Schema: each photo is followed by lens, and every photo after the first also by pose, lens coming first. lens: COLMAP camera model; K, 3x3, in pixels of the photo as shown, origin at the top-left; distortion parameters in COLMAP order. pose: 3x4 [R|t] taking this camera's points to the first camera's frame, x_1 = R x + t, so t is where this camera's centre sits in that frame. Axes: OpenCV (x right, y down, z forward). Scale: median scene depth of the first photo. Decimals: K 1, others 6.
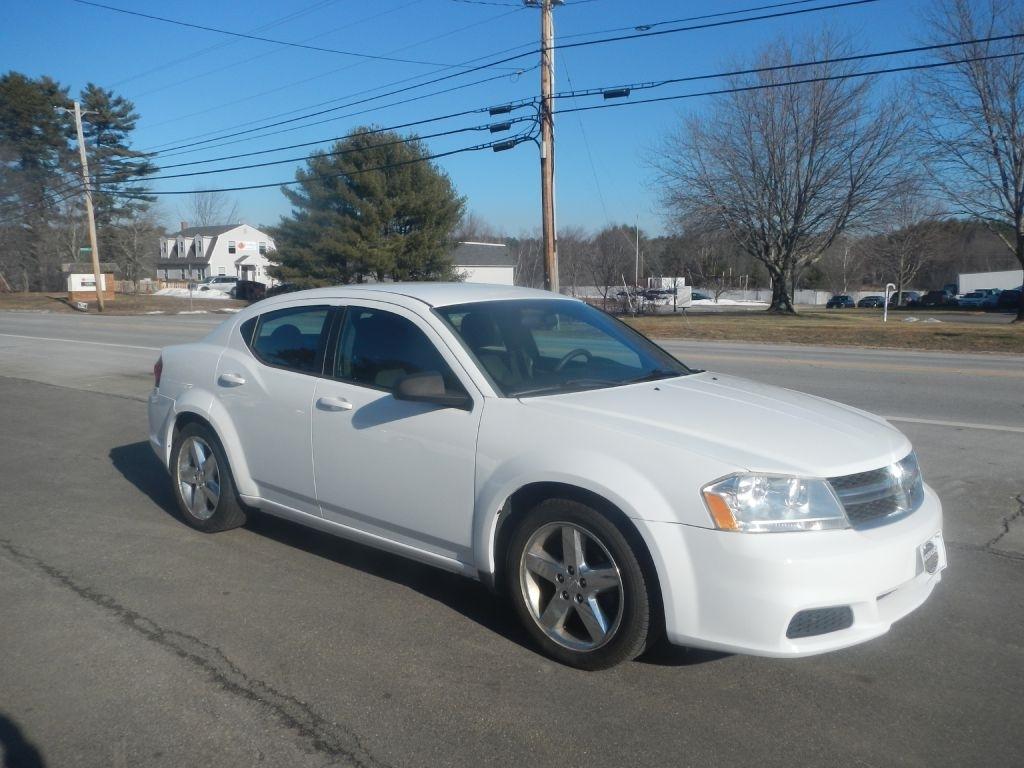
lens RADIAL K [[810.2, 0, 510.4], [0, 810.2, 393.0], [0, 0, 1]] dist [-0.010150, -0.003695]
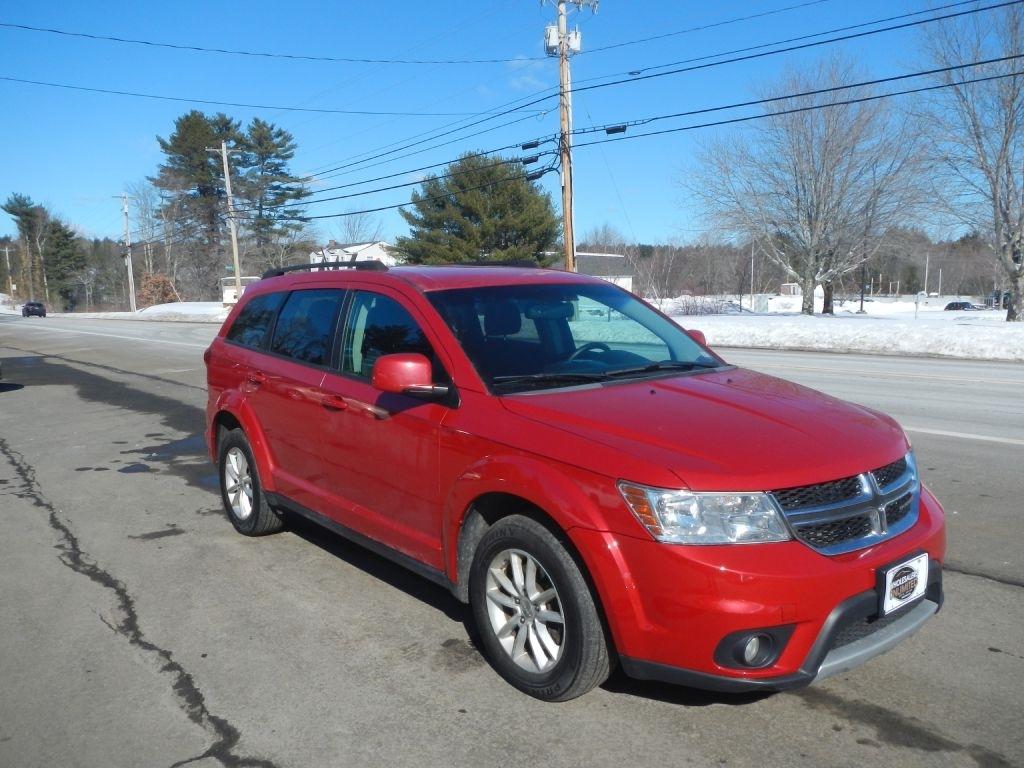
lens RADIAL K [[810.2, 0, 516.6], [0, 810.2, 386.5], [0, 0, 1]] dist [-0.010150, -0.003695]
pose [[0.983049, 0.011279, -0.182994, 0.095397], [-0.014700, 0.999741, -0.017351, 0.008289], [0.182751, 0.019747, 0.982961, -0.070494]]
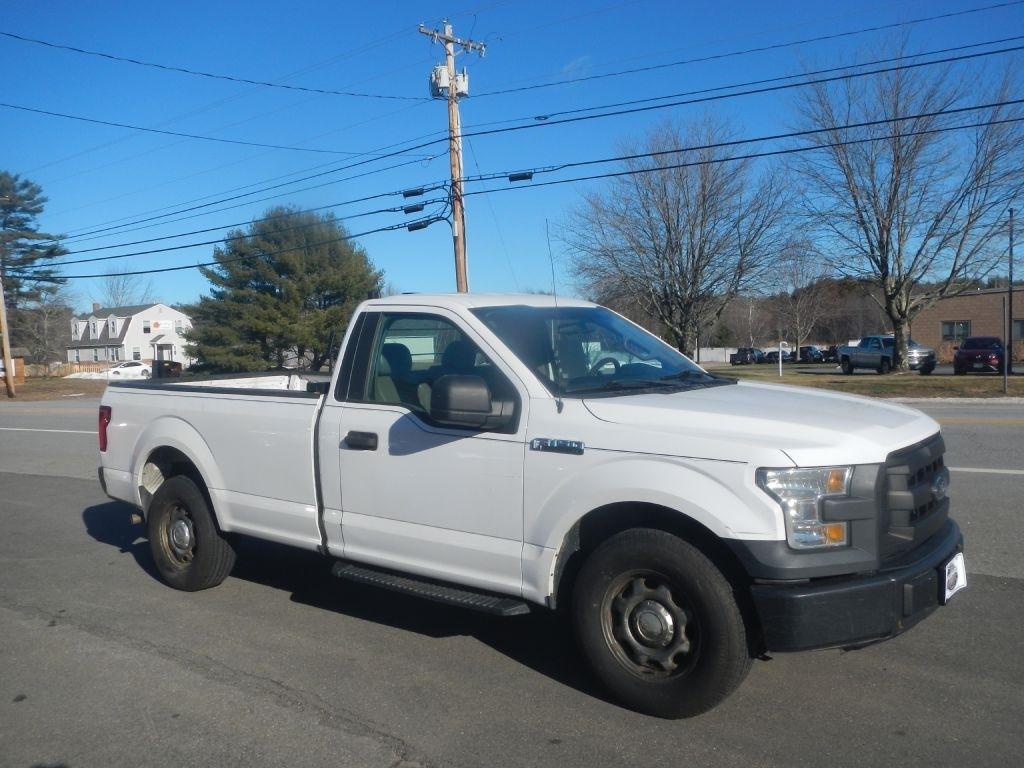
lens RADIAL K [[810.2, 0, 512.3], [0, 810.2, 388.0], [0, 0, 1]] dist [-0.010150, -0.003695]
pose [[0.994467, -0.041638, 0.096447, 0.001912], [0.049998, 0.995044, -0.085947, 0.001420], [-0.092391, 0.090293, 0.991620, -0.021622]]
